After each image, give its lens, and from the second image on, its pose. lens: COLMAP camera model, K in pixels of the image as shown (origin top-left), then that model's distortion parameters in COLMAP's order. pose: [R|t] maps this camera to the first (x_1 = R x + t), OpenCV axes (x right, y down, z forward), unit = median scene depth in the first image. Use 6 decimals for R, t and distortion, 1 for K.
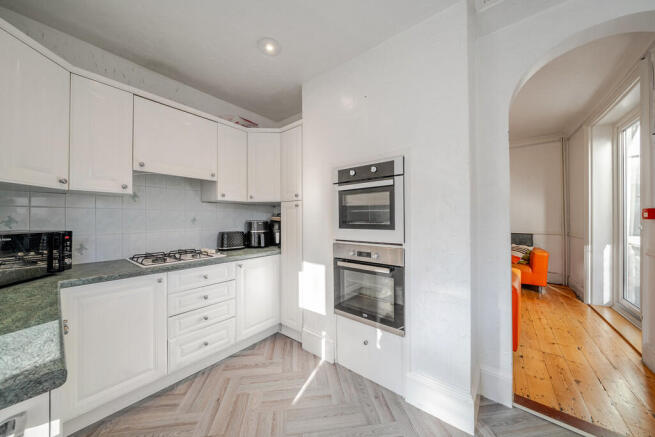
lens RADIAL K [[228.0, 0, 323.5], [0, 228.0, 218.2], [0, 0, 1]] dist [-0.002150, 0.001262]
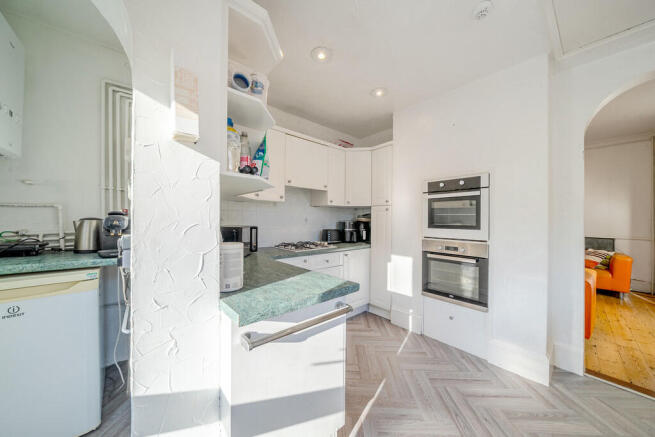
lens RADIAL K [[228.0, 0, 330.6], [0, 228.0, 219.3], [0, 0, 1]] dist [-0.002150, 0.001262]
pose [[0.987269, 0.012245, -0.158589, -0.257852], [-0.011631, 0.999921, 0.004803, -0.003471], [0.158635, -0.002898, 0.987333, -0.331107]]
